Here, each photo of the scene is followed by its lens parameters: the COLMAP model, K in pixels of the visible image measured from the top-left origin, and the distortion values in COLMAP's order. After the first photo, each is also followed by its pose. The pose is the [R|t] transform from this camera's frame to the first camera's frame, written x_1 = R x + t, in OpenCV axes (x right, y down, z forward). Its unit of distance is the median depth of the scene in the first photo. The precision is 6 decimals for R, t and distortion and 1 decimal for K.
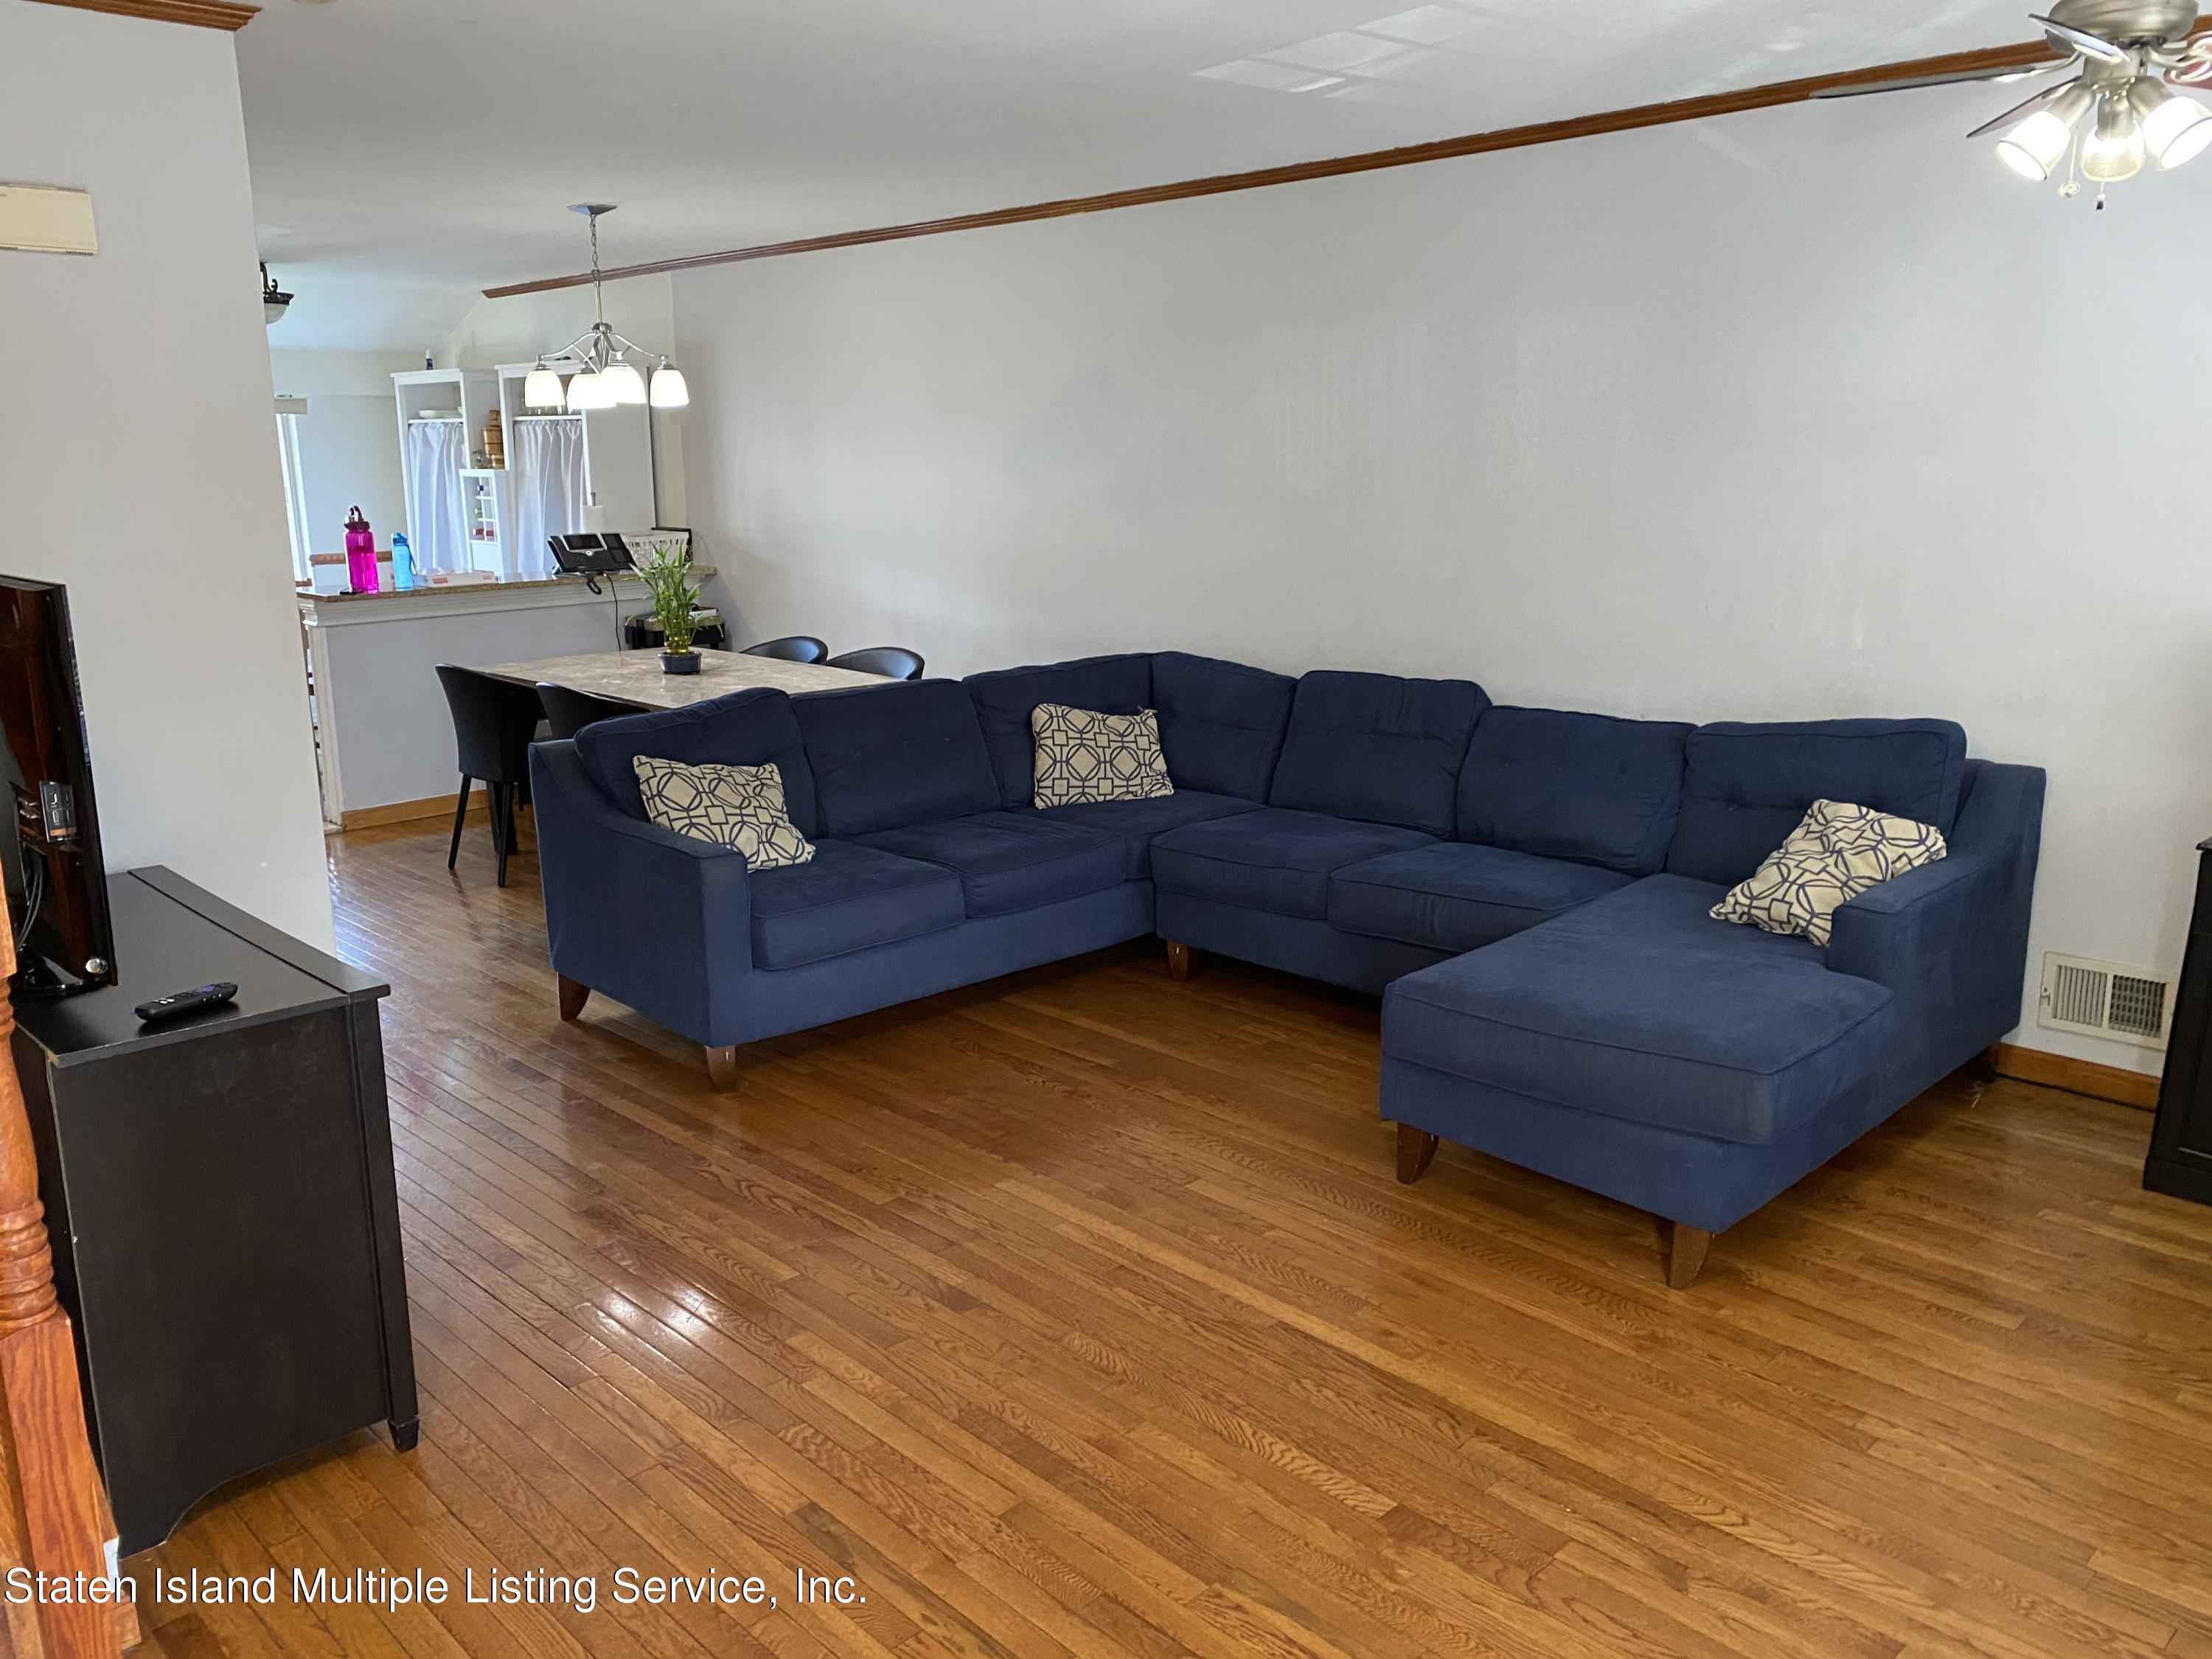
lens RADIAL K [[1701.3, 0, 1106.0], [0, 1701.3, 829.5], [0, 0, 1]] dist [0.010872, 0.001013]
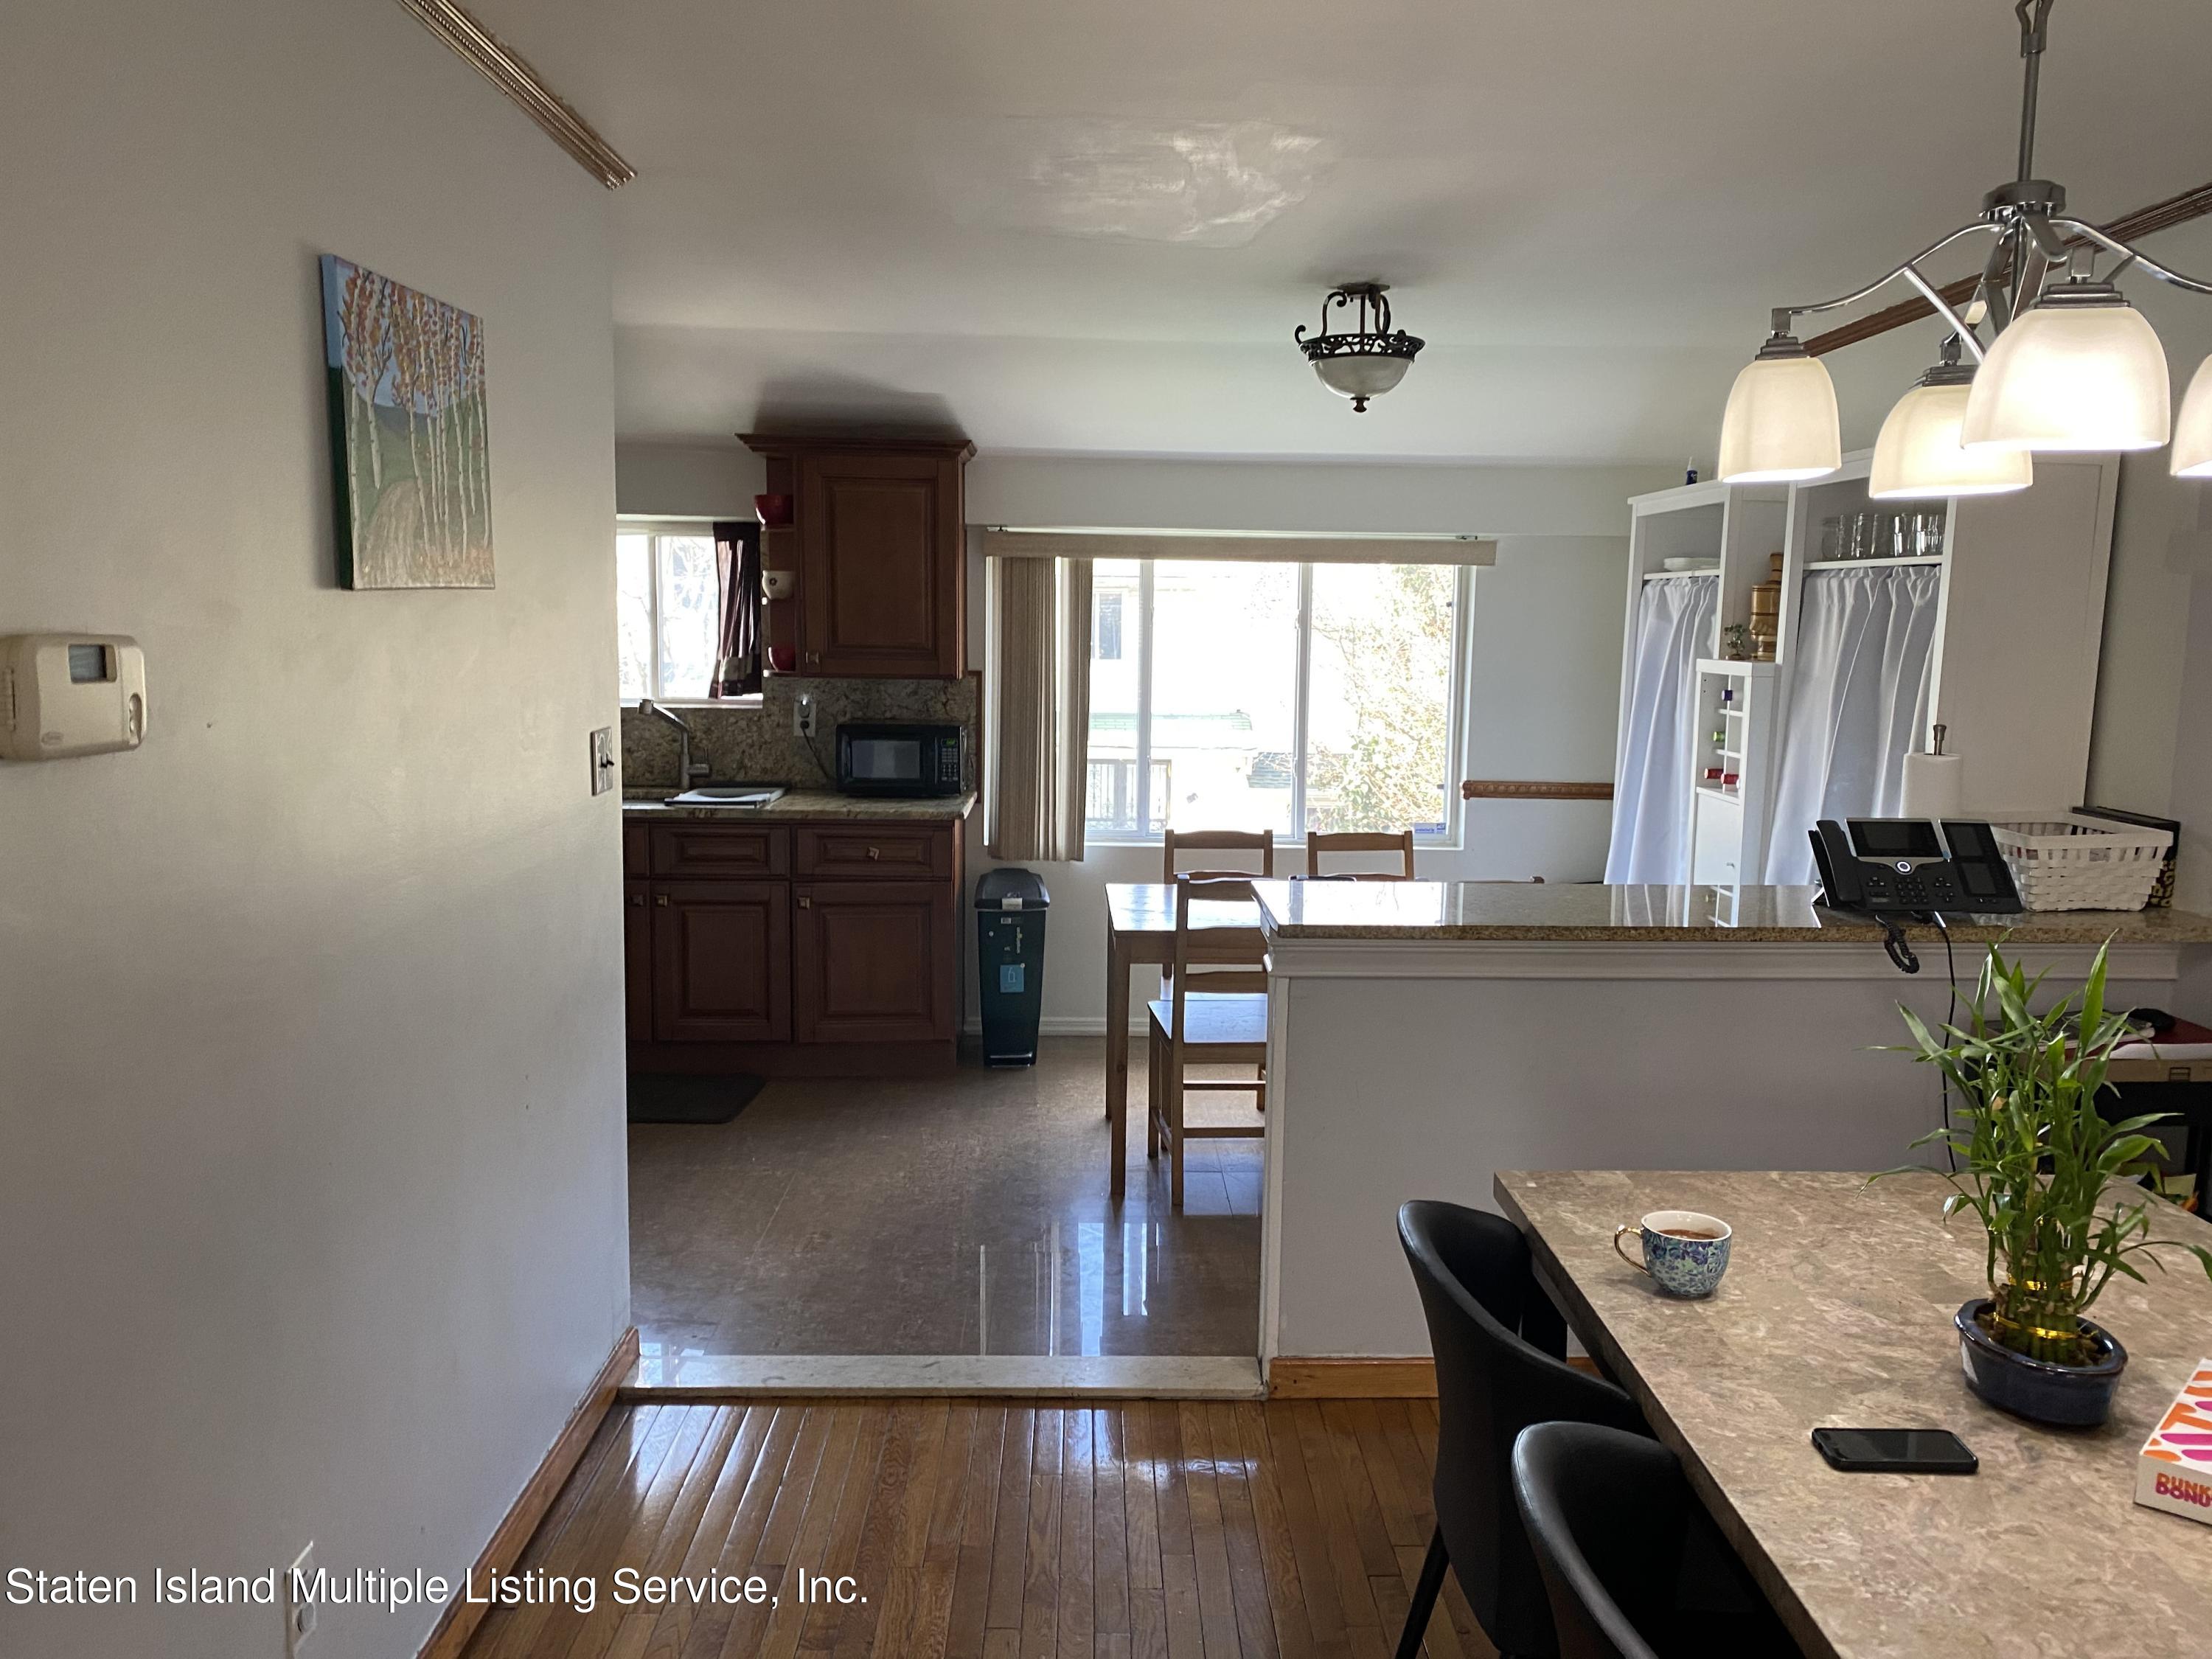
lens RADIAL K [[1701.3, 0, 1106.0], [0, 1701.3, 829.5], [0, 0, 1]] dist [0.010872, 0.001013]
pose [[0.723486, 0.107067, -0.681986, -0.157725], [-0.175813, 0.983902, -0.032045, -0.122397], [0.667576, 0.143086, 0.730663, 0.552804]]
